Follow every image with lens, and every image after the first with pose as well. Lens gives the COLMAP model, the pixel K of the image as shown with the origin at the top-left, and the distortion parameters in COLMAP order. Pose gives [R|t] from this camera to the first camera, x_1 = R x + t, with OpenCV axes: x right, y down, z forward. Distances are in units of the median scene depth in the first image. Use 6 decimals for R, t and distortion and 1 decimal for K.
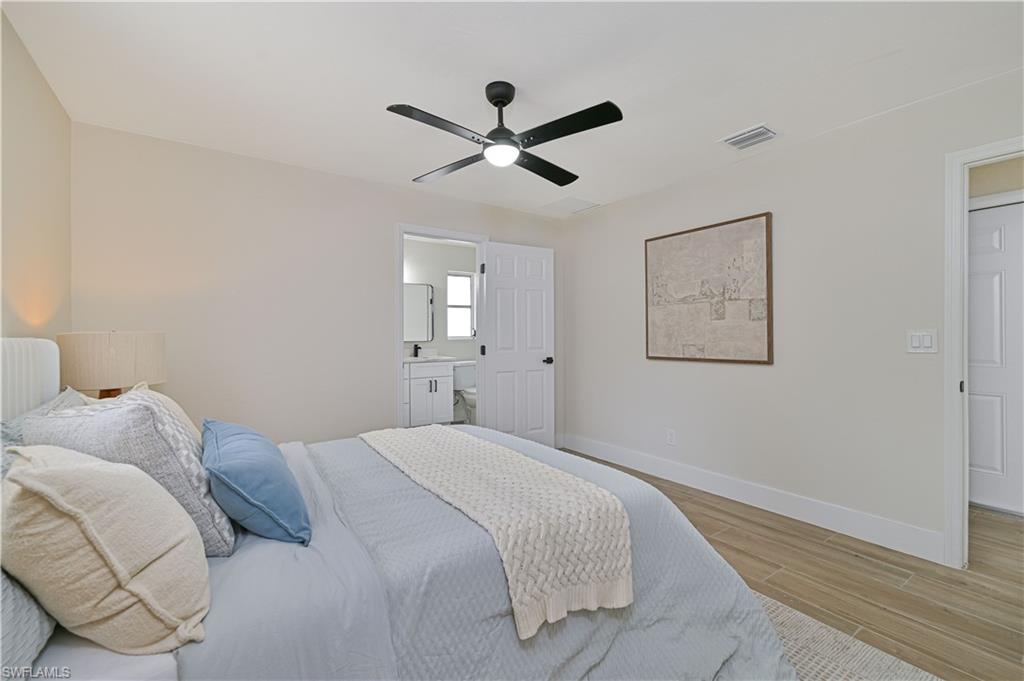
lens RADIAL K [[438.1, 0, 512.0], [0, 438.1, 340.5], [0, 0, 1]] dist [-0.000017, 0.000000]
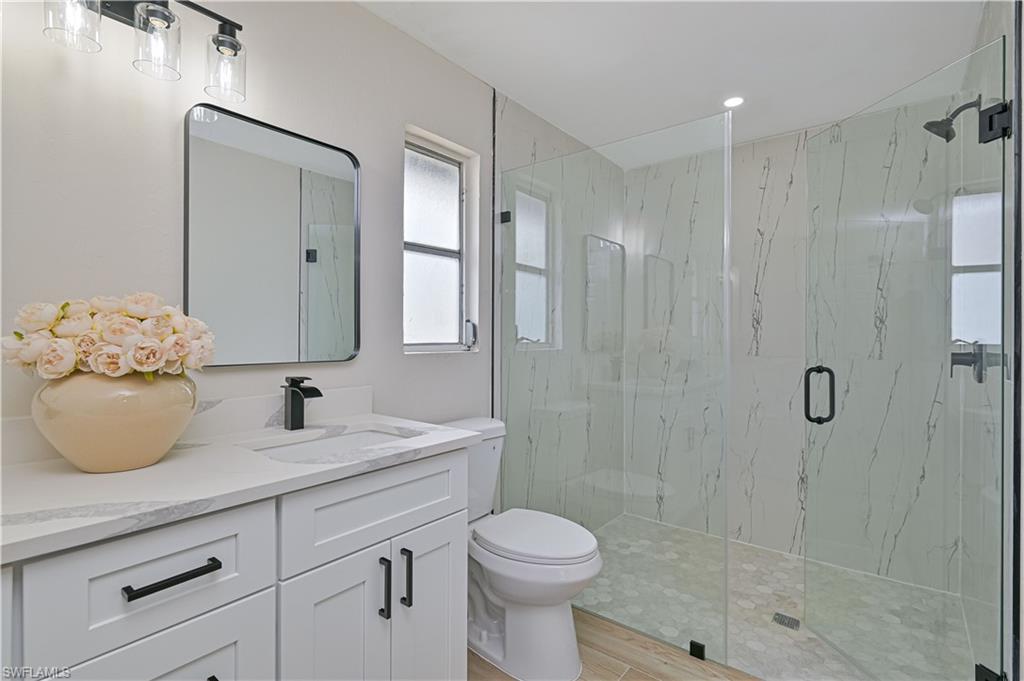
lens RADIAL K [[482.9, 0, 512.0], [0, 482.9, 340.5], [0, 0, 1]] dist [0.000369, 0.000016]
pose [[0.959618, 0.004472, 0.281269, -0.177910], [-0.002227, 0.999963, -0.008301, -0.009258], [-0.281296, 0.007339, 0.959593, 0.704004]]
